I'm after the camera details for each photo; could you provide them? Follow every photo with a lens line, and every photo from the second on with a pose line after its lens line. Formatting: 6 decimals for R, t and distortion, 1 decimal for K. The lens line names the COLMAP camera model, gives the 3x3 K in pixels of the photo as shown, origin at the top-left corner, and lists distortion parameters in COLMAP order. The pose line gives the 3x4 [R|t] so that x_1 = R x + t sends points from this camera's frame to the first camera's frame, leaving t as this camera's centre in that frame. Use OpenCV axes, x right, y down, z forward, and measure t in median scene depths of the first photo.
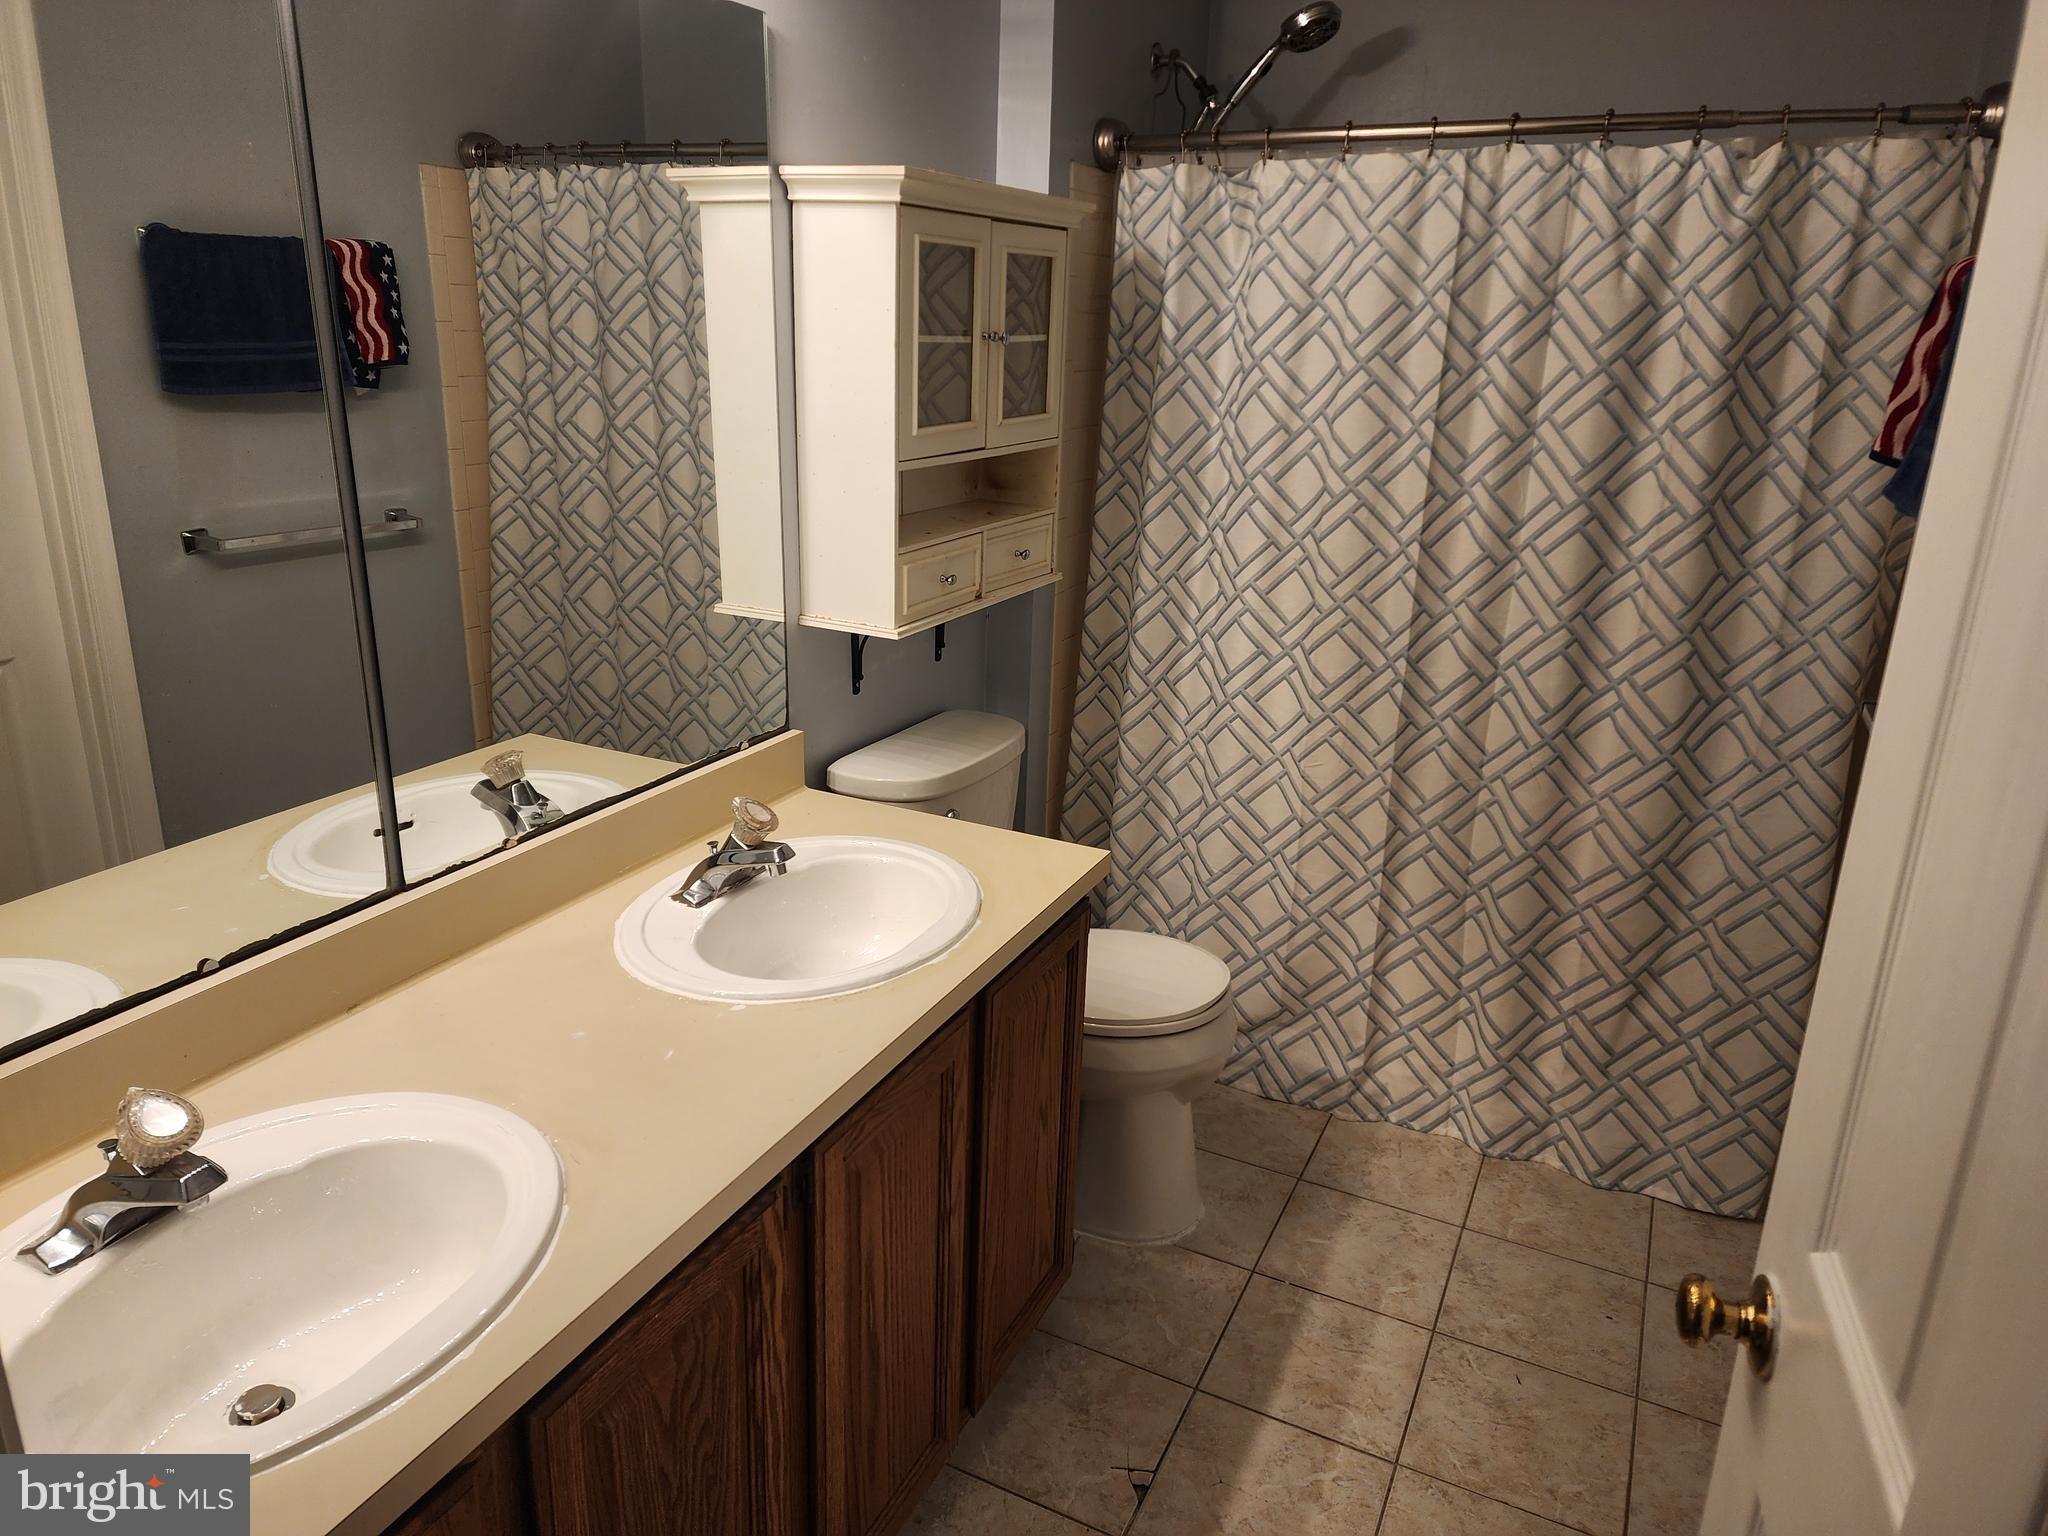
lens RADIAL K [[1367.8, 0, 1021.5], [0, 1367.8, 744.1], [0, 0, 1]] dist [0.105830, -0.108951]
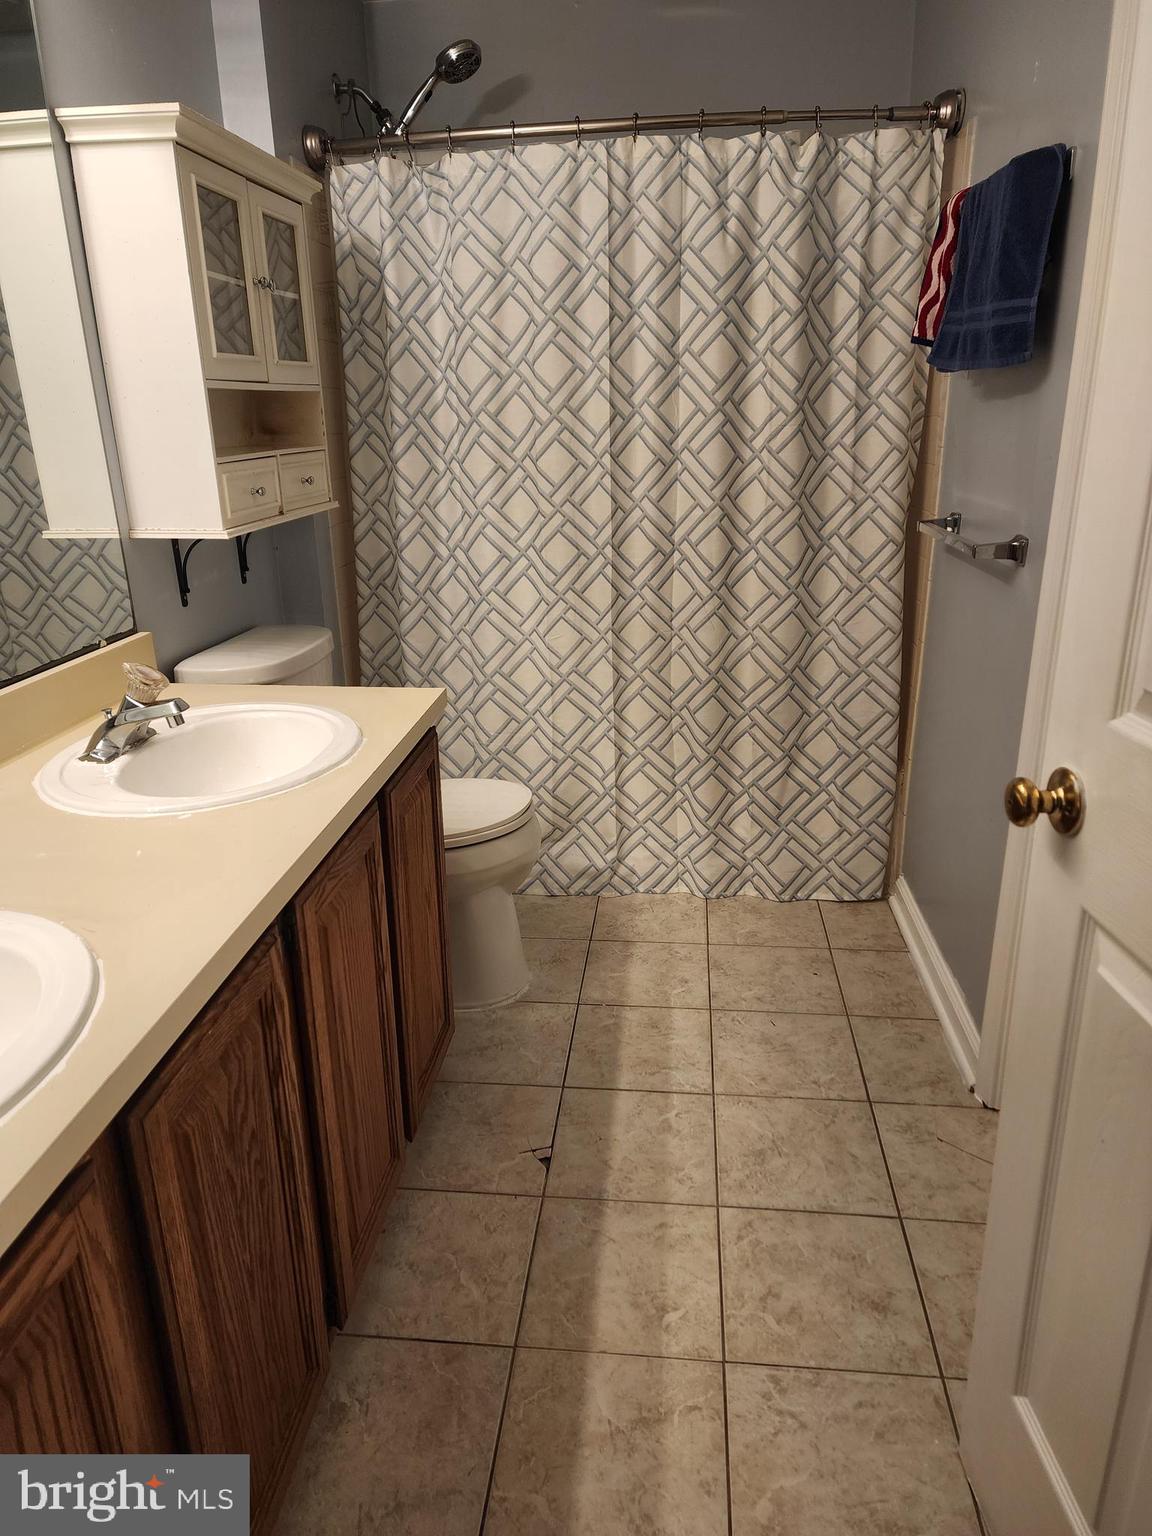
lens RADIAL K [[1025.9, 0, 576.0], [0, 1025.9, 768.0], [0, 0, 1]] dist [0.105830, -0.108951]
pose [[0.939018, -0.157990, 0.305424, -0.100010], [0.147243, 0.987395, 0.058064, 0.094407], [-0.310747, -0.009551, 0.950445, 0.056885]]
